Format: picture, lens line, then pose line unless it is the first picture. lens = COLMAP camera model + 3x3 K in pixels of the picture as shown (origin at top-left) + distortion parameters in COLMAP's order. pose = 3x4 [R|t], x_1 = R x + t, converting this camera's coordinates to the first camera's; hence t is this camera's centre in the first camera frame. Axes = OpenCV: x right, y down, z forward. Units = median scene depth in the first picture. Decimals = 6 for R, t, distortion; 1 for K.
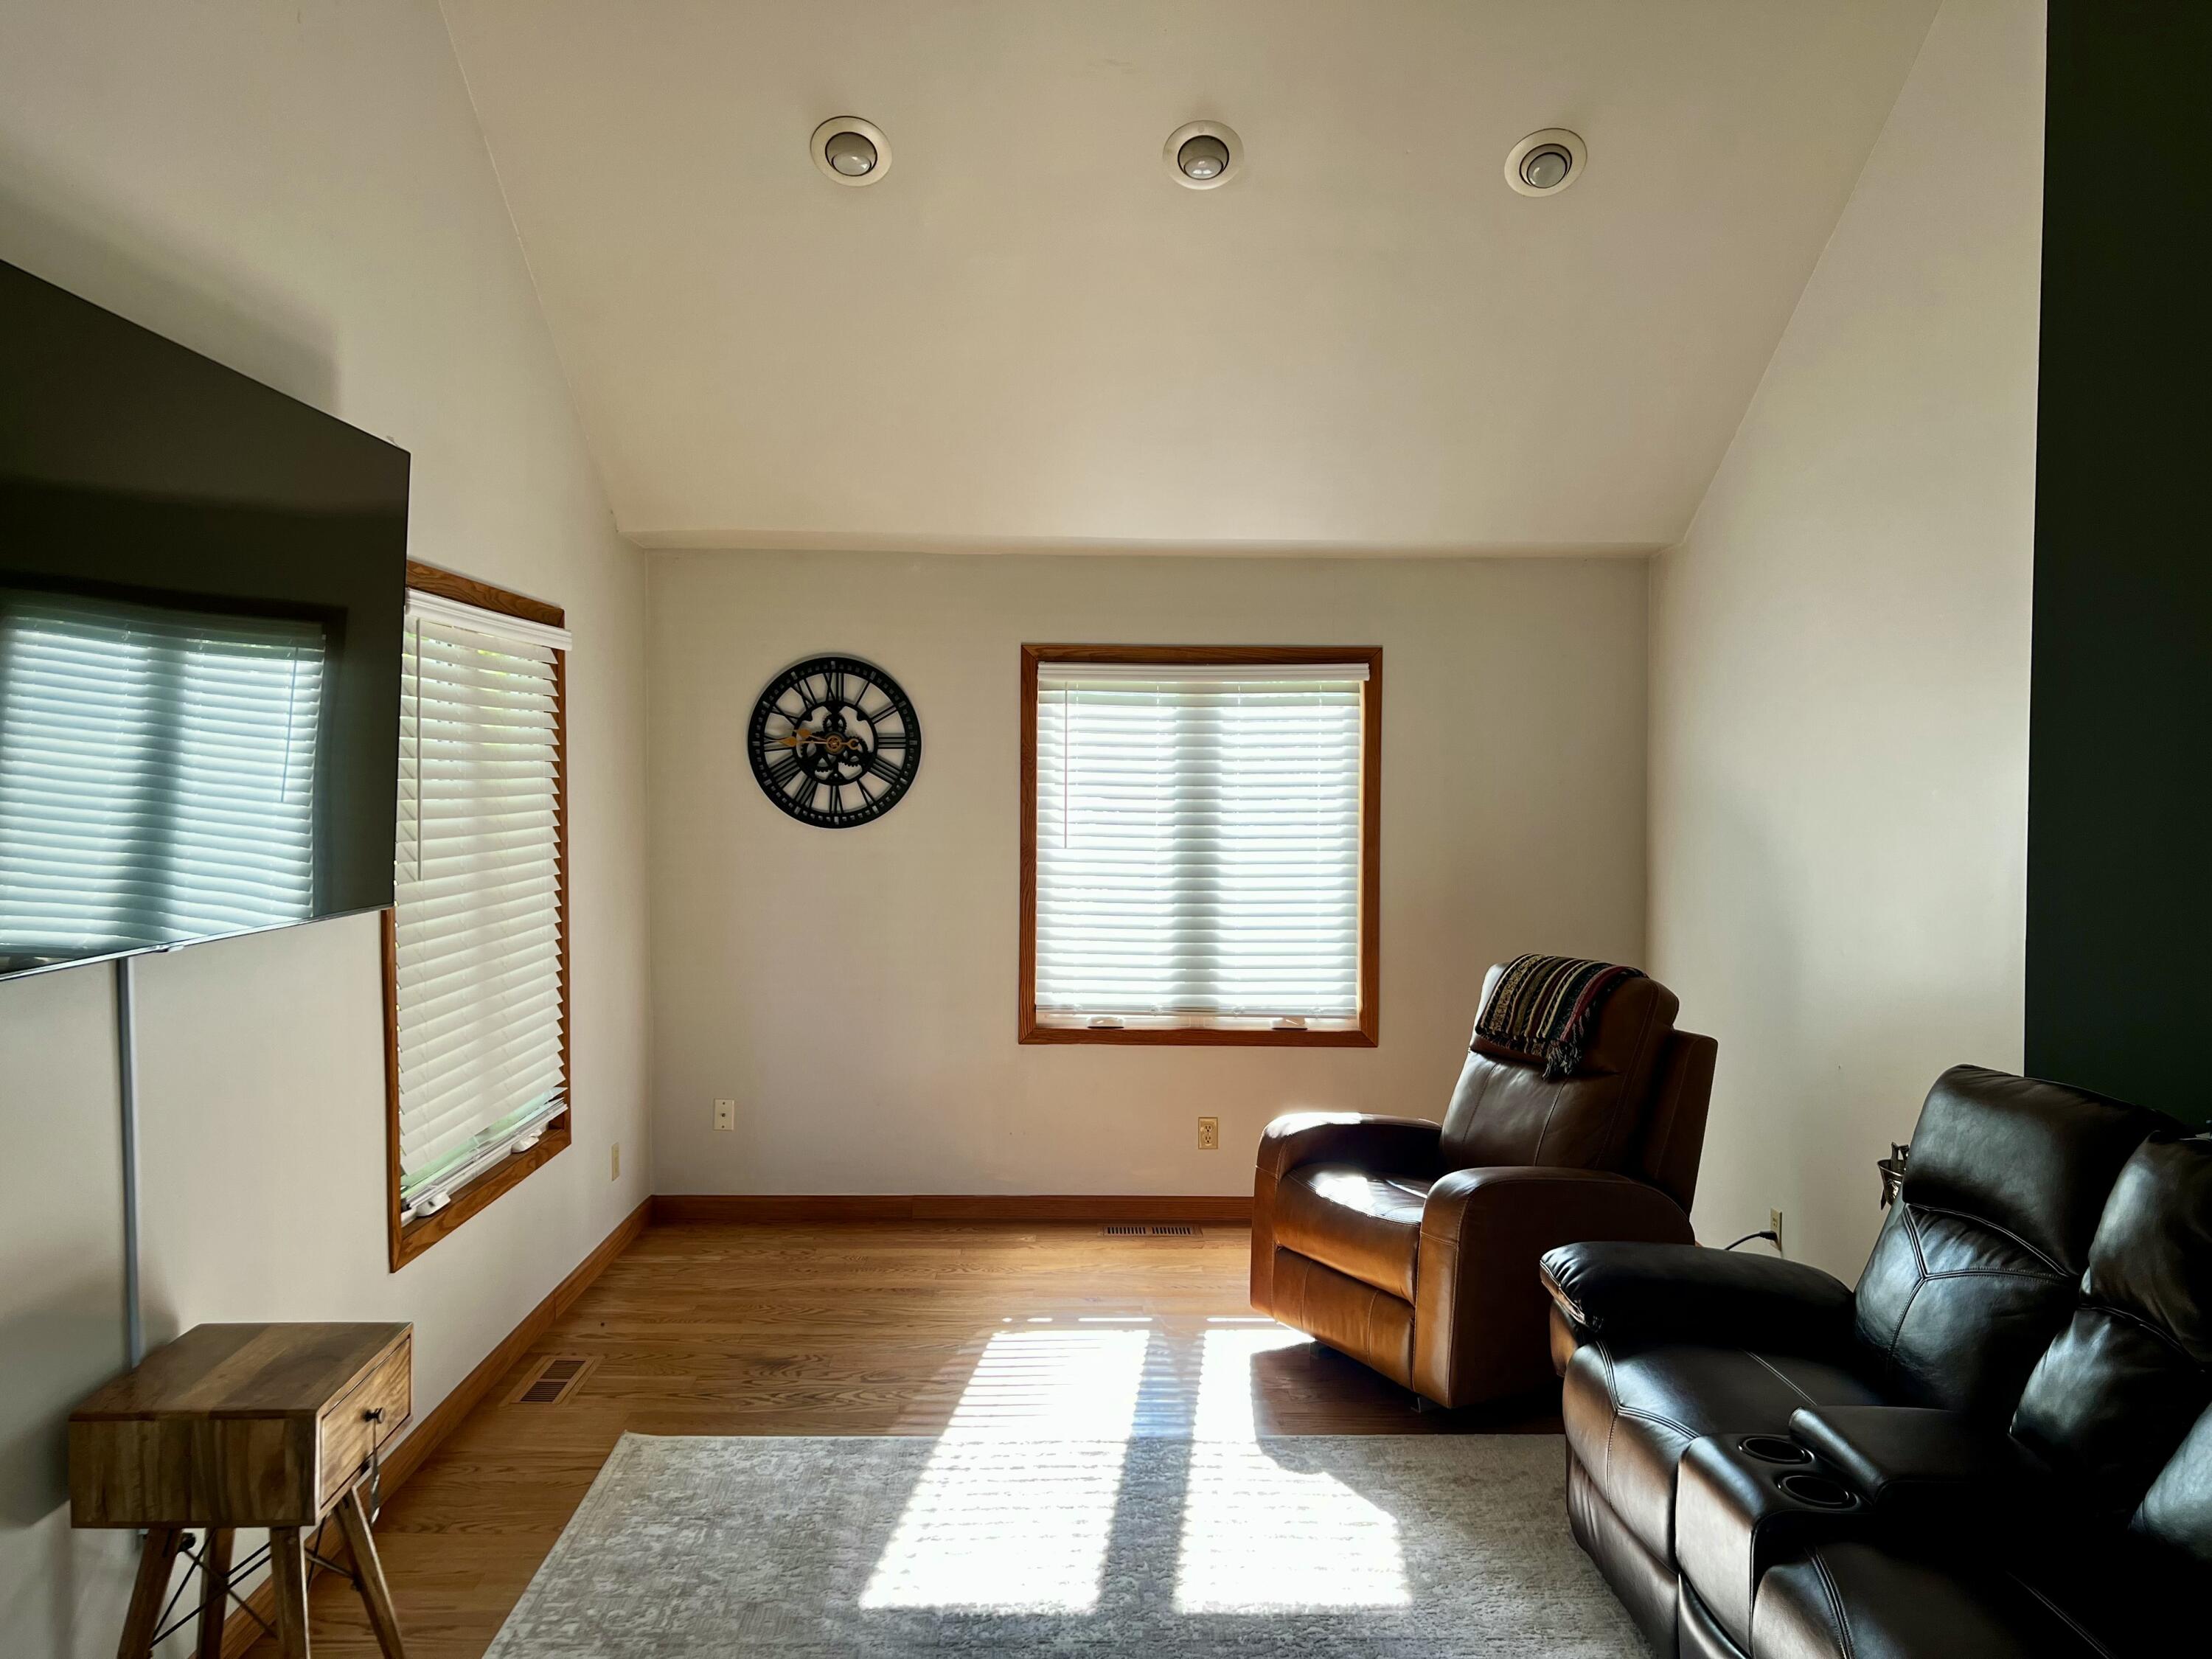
lens RADIAL K [[1664.2, 0, 1121.2], [0, 1664.2, 831.3], [0, 0, 1]] dist [0.060213, -0.077005]
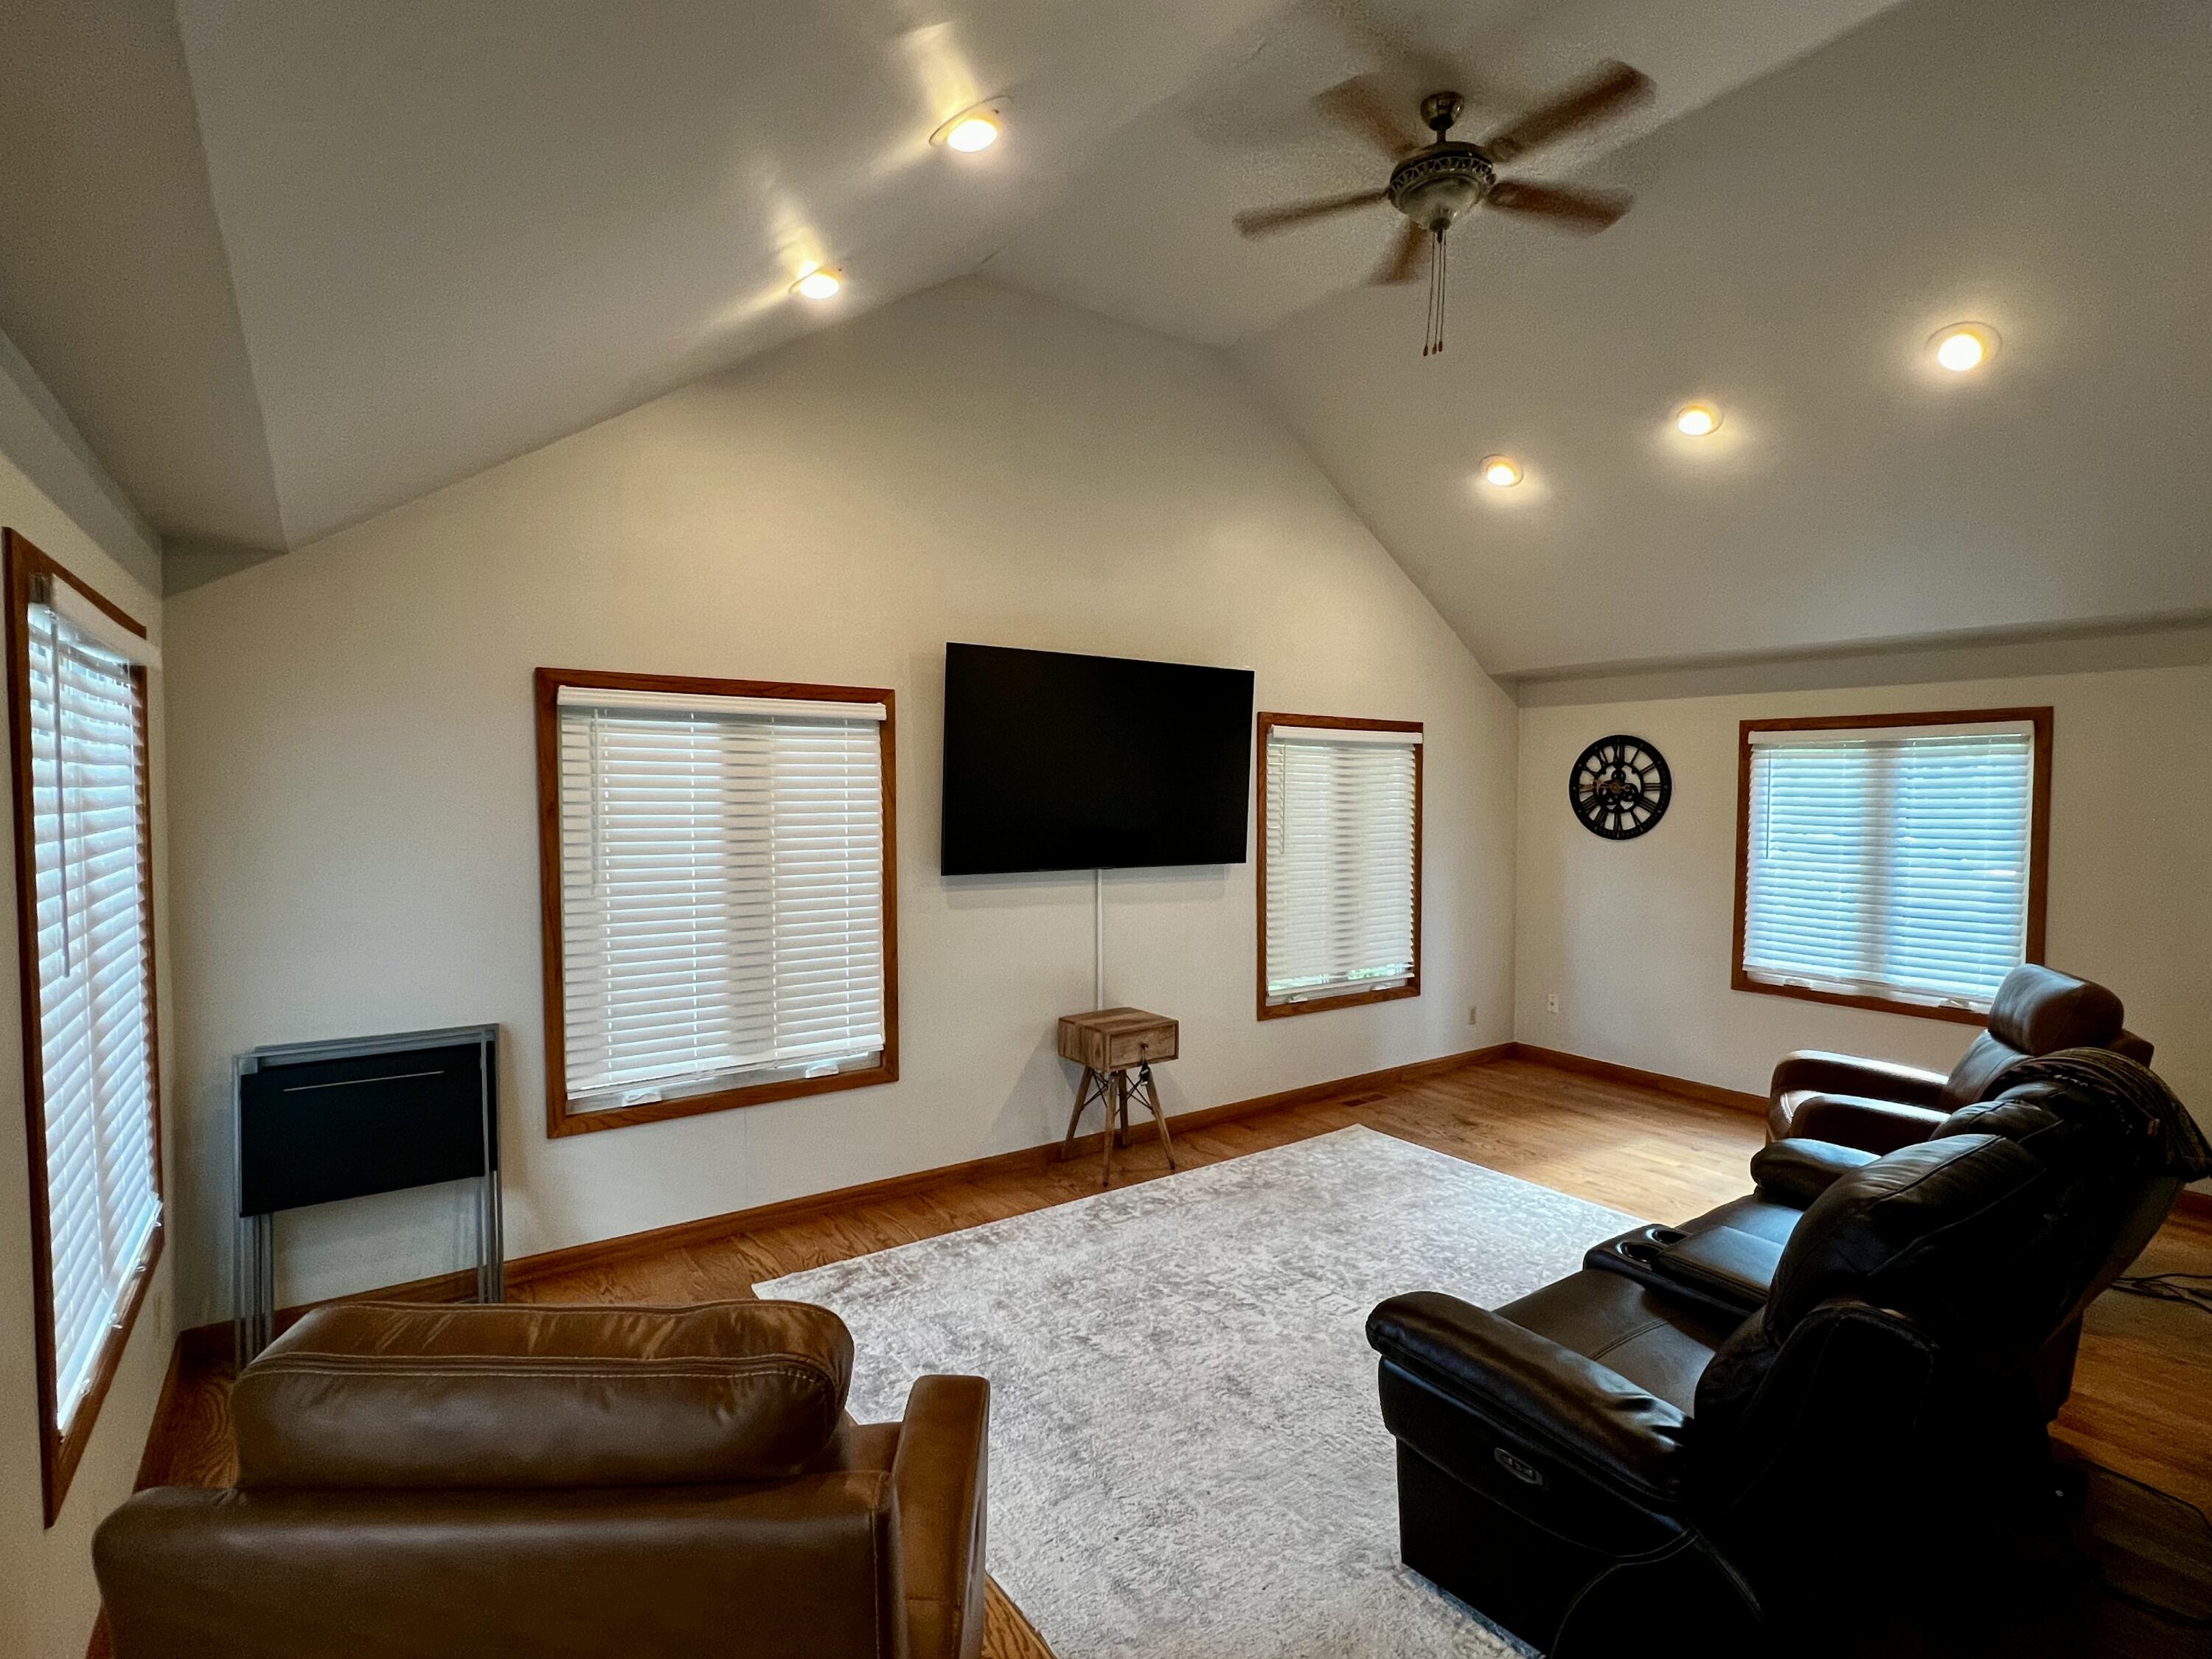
lens RADIAL K [[1082.4, 0, 1109.0], [0, 1082.4, 834.7], [0, 0, 1]] dist [0.000585, 0.000679]
pose [[0.551016, 0.027103, -0.834054, 0.440550], [-0.031880, 0.999427, 0.011415, -0.003481], [0.833885, 0.020300, 0.551564, -0.003247]]
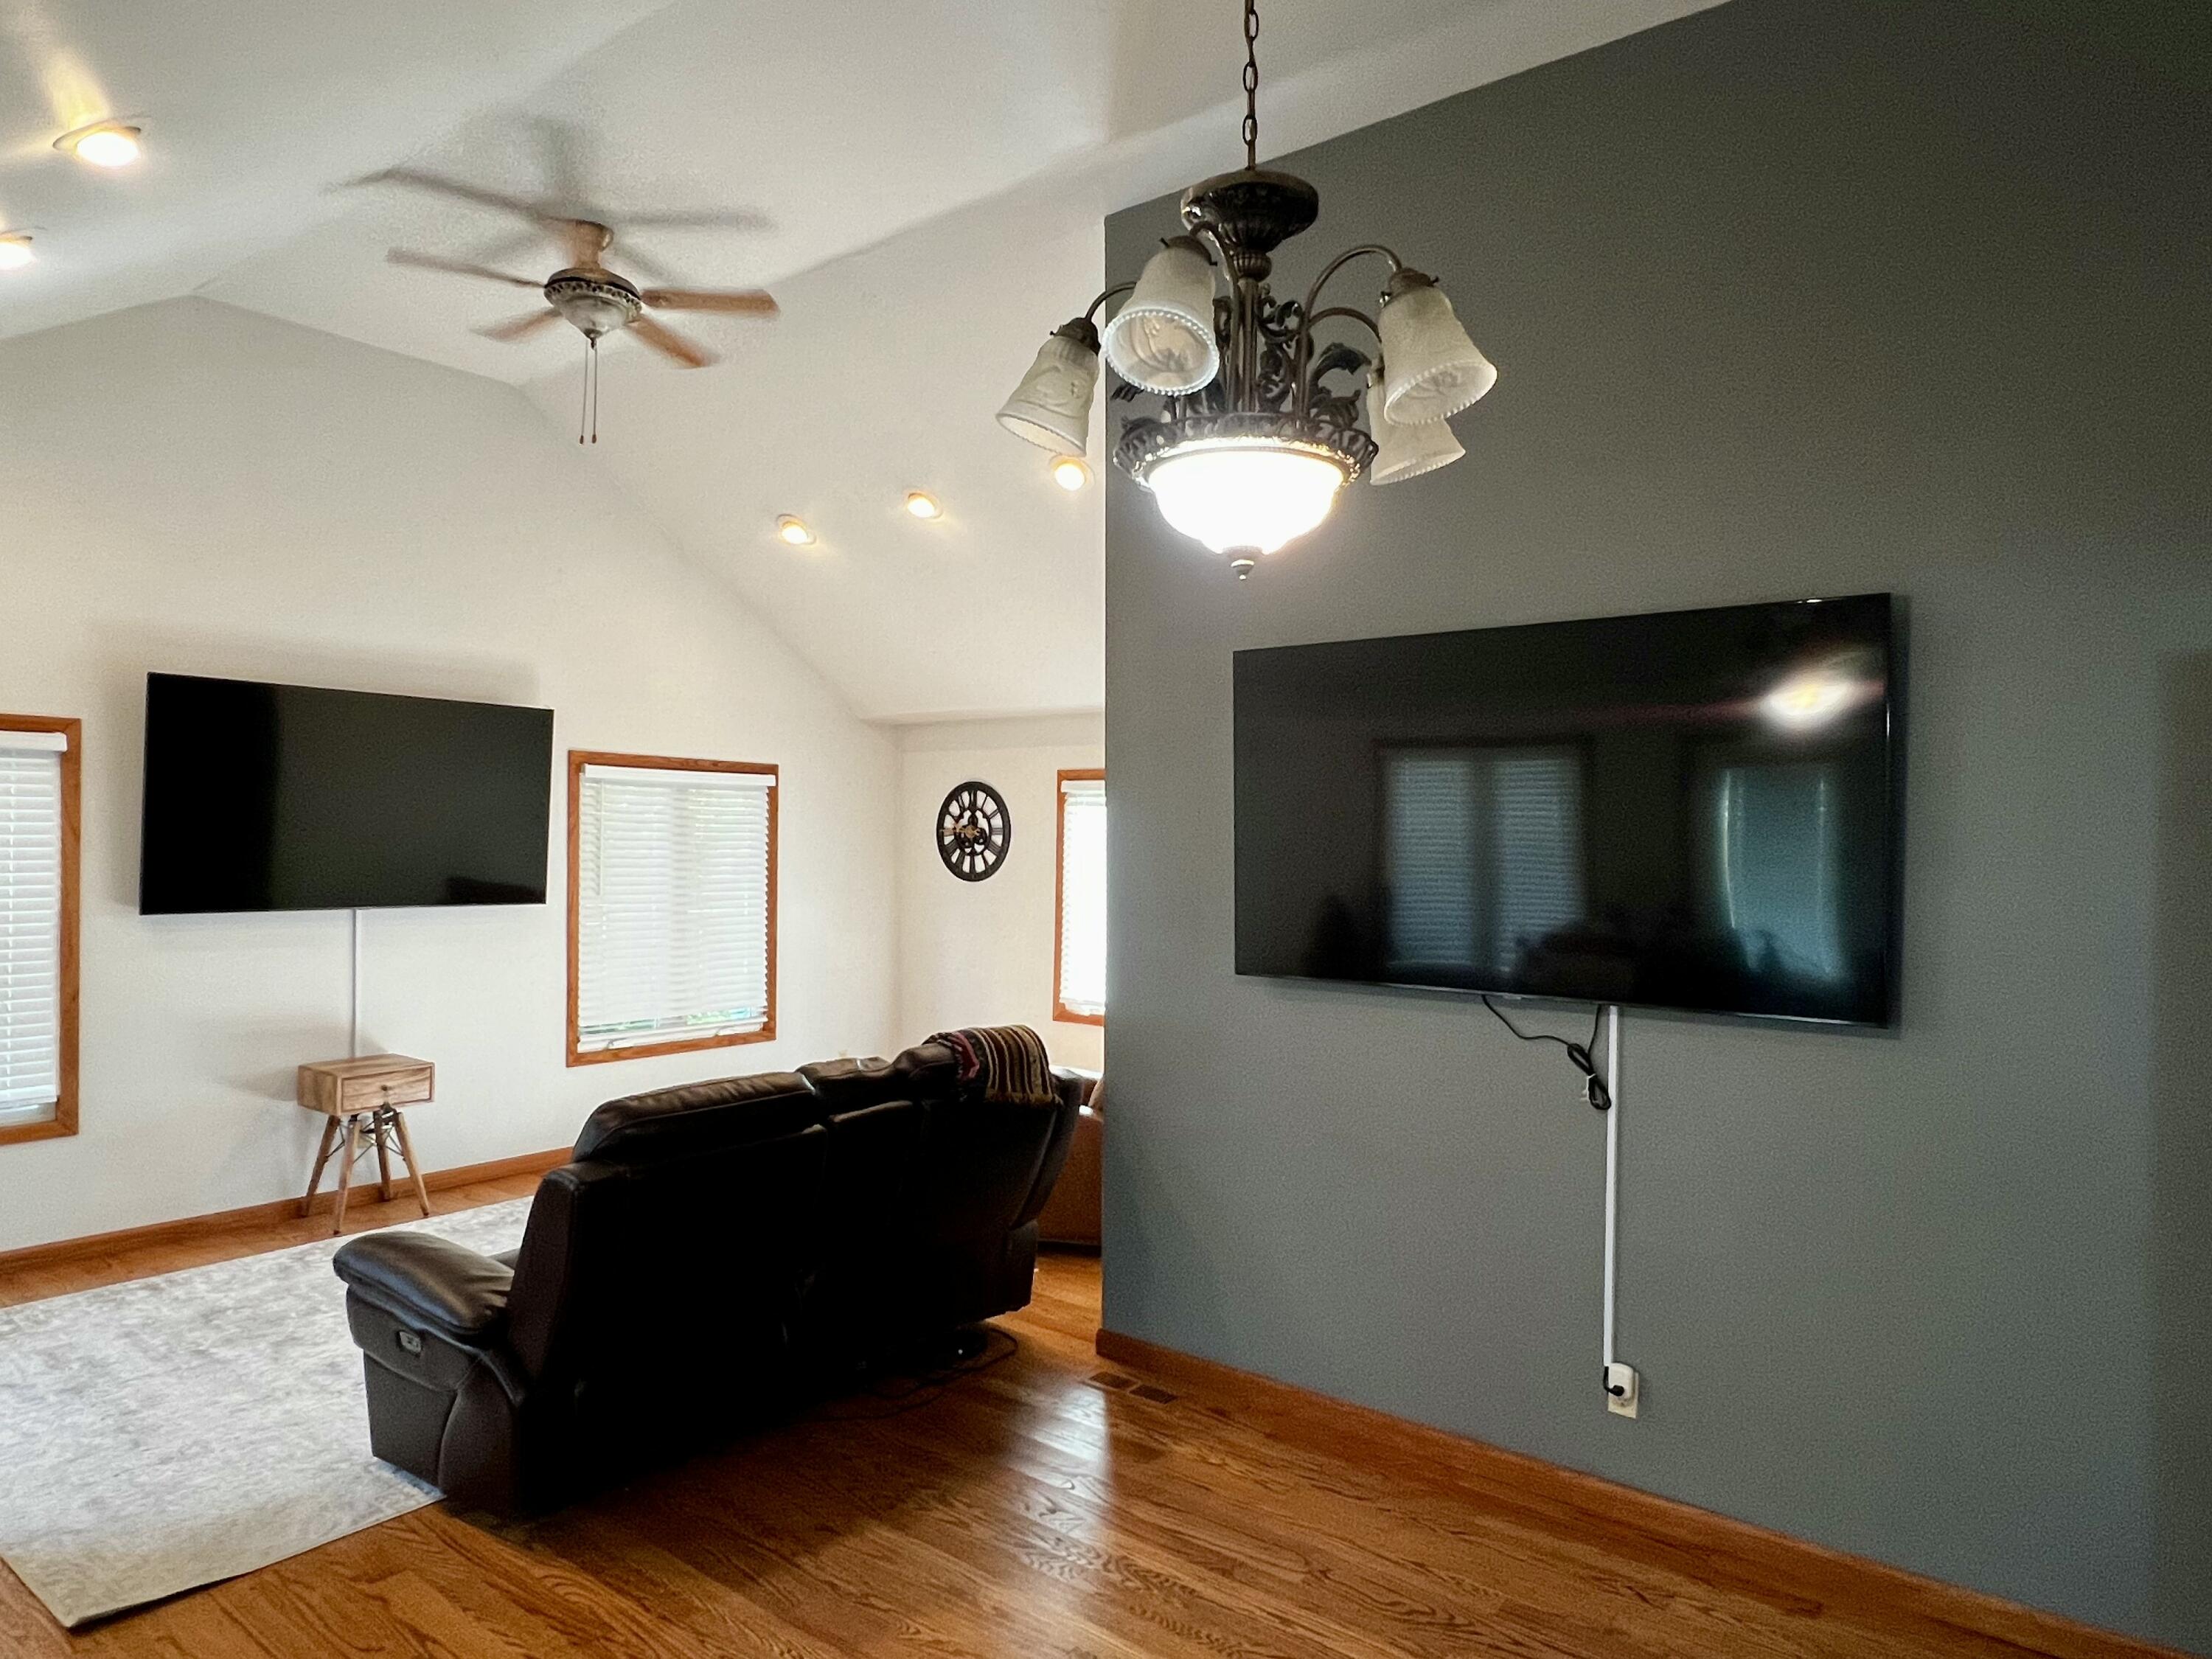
lens RADIAL K [[1329.4, 0, 1110.2], [0, 1329.4, 840.7], [0, 0, 1]] dist [-0.001600, 0.000459]
pose [[0.766172, 0.000080, -0.642635, 0.805978], [-0.030003, 0.998914, -0.035647, 0.000037], [0.641934, 0.046593, 0.765343, 0.053217]]
